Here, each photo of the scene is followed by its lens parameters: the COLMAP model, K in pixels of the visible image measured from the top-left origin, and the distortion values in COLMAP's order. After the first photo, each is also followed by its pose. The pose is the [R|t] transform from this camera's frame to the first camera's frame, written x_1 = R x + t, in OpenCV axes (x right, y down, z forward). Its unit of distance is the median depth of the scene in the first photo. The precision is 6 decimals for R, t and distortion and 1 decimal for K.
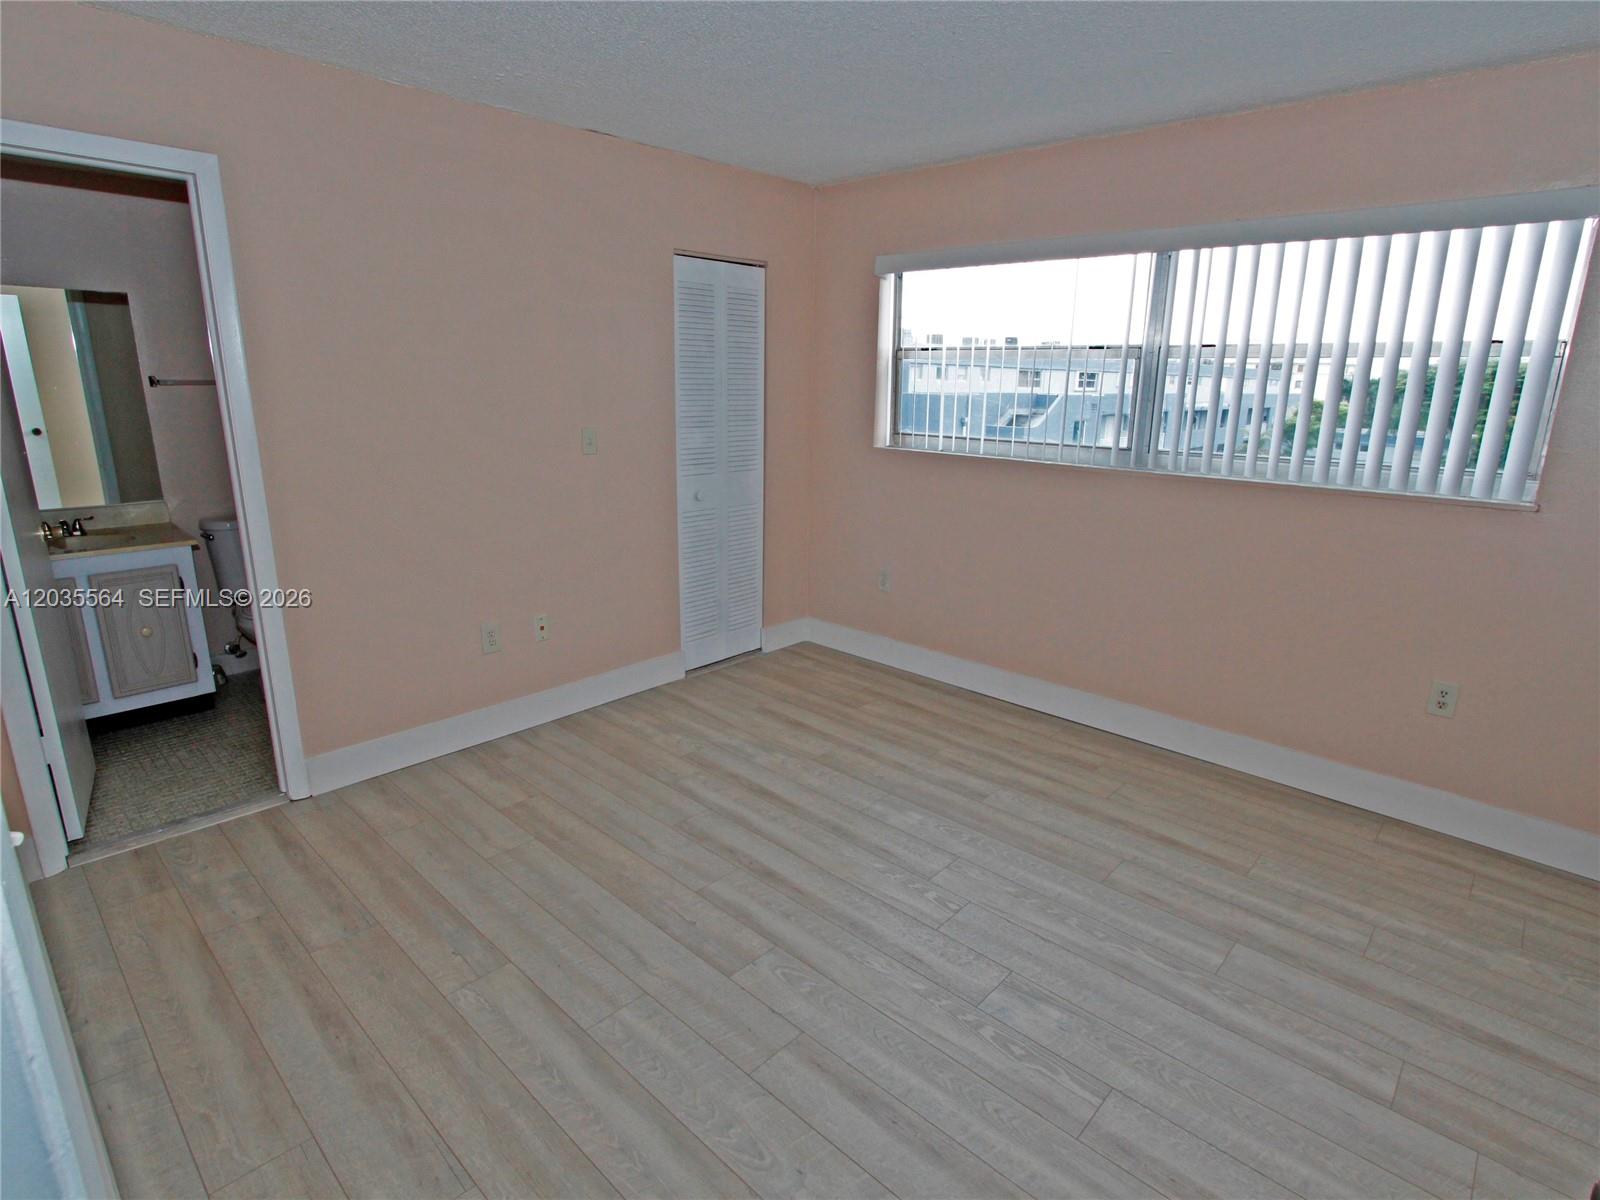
lens RADIAL K [[827.5, 0, 815.3], [0, 827.5, 597.0], [0, 0, 1]] dist [-0.023374, 0.004345]
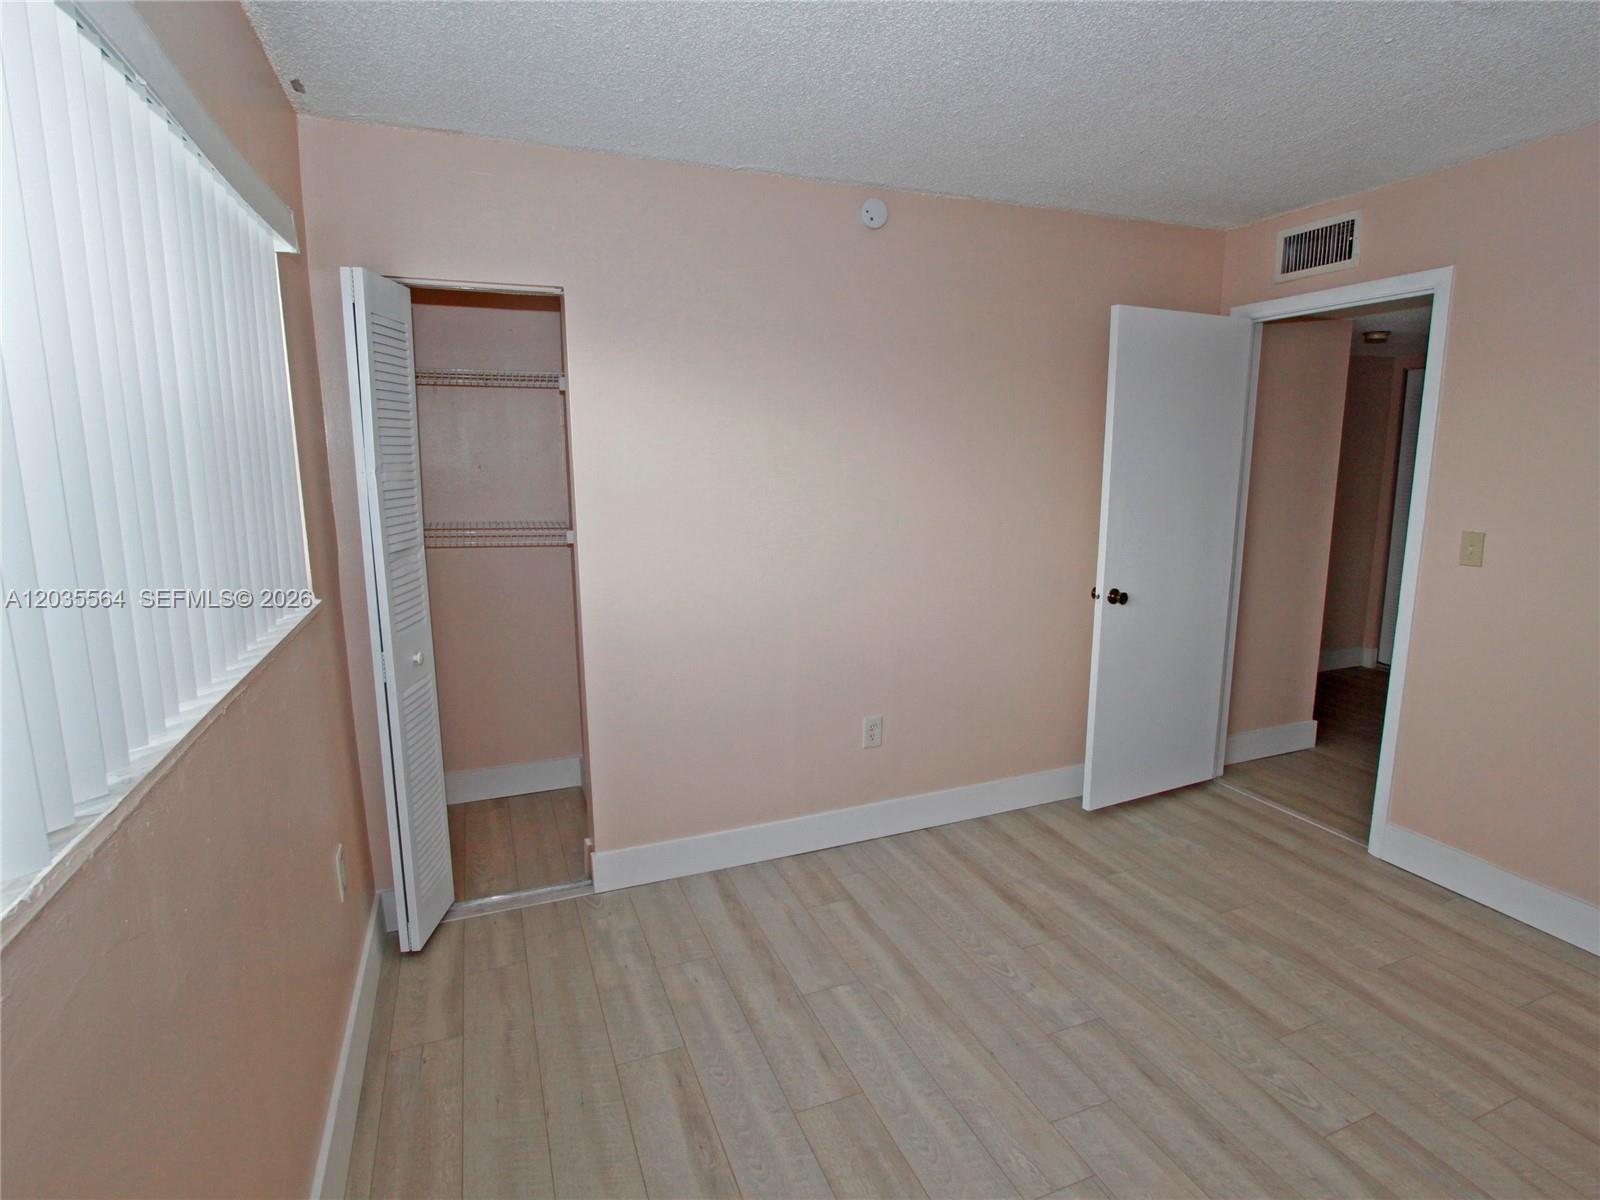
lens RADIAL K [[827.5, 0, 812.9], [0, 827.5, 593.3], [0, 0, 1]] dist [-0.023374, 0.004345]
pose [[-0.904235, -0.085136, 0.418463, 0.104453], [0.099850, 0.910610, 0.401023, -0.389744], [-0.415198, 0.404403, -0.814904, 1.440132]]
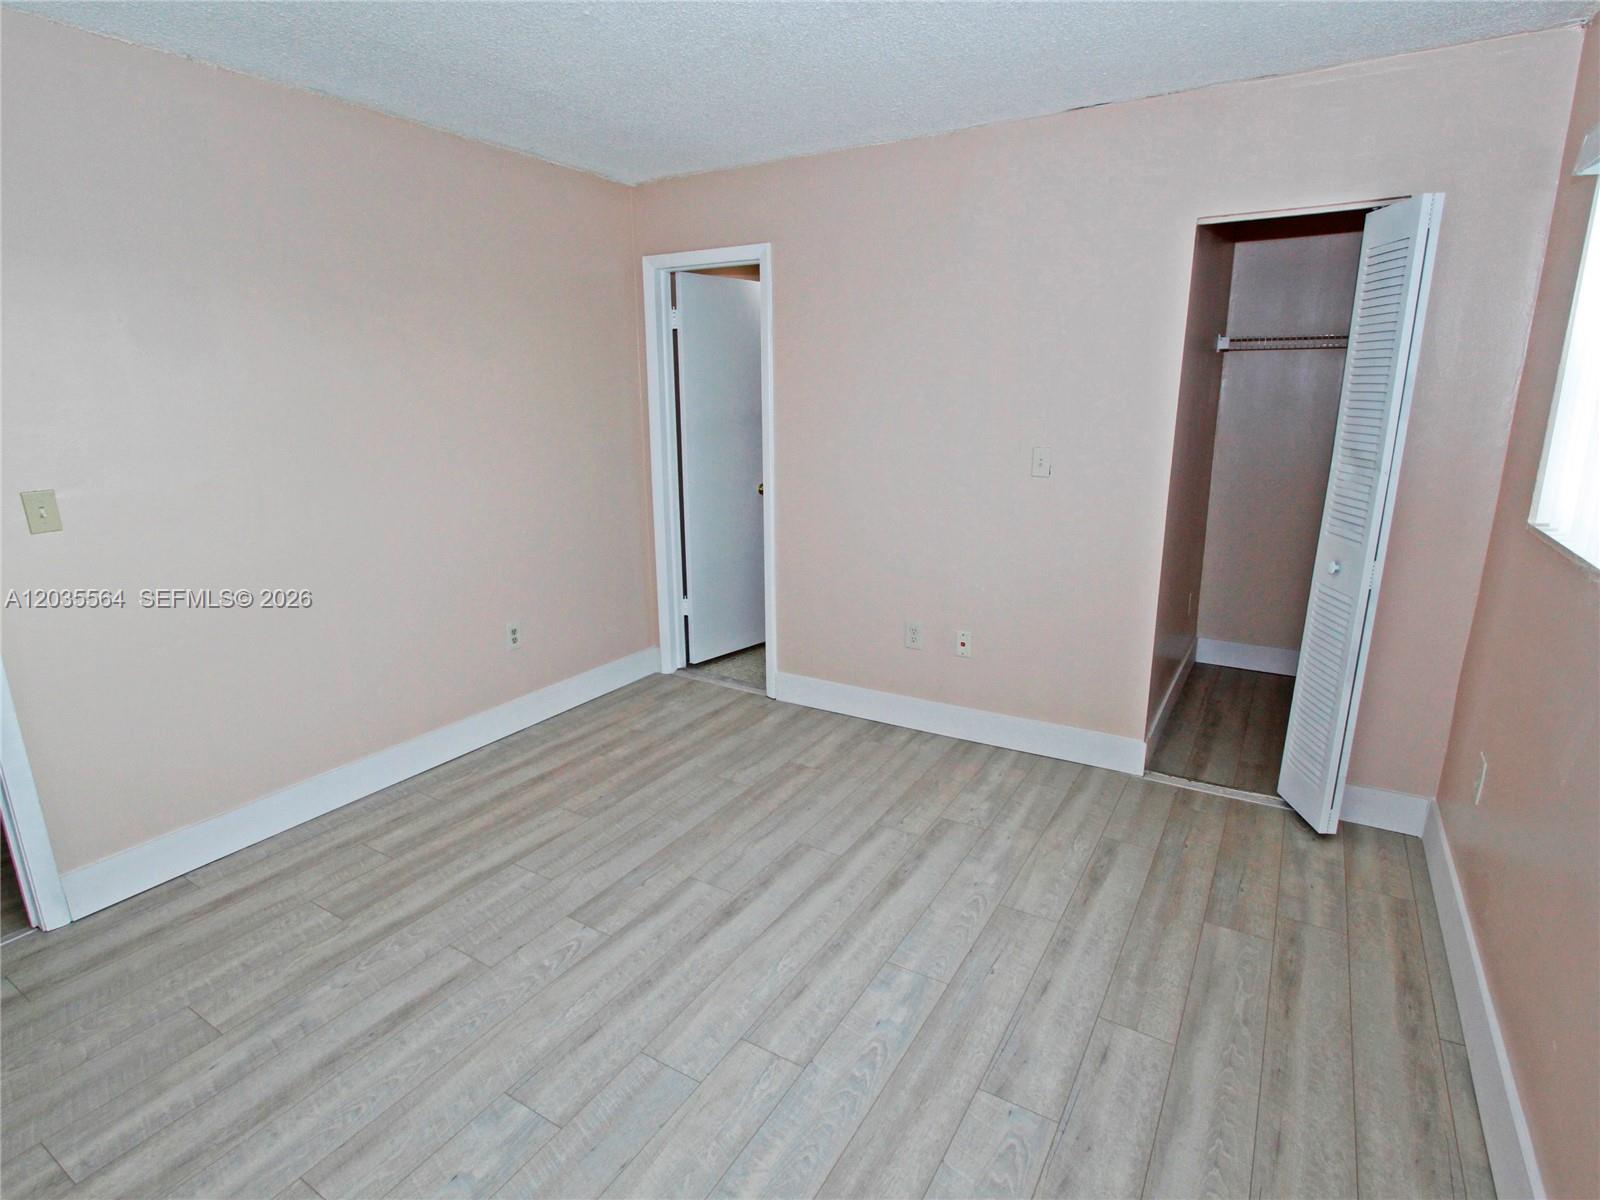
lens RADIAL K [[827.5, 0, 807.4], [0, 827.5, 597.5], [0, 0, 1]] dist [-0.023374, 0.004345]
pose [[0.201174, 0.219673, -0.954606, 0.778792], [-0.244921, 0.954856, 0.168116, -0.188250], [0.948442, 0.199982, 0.245895, 0.779531]]
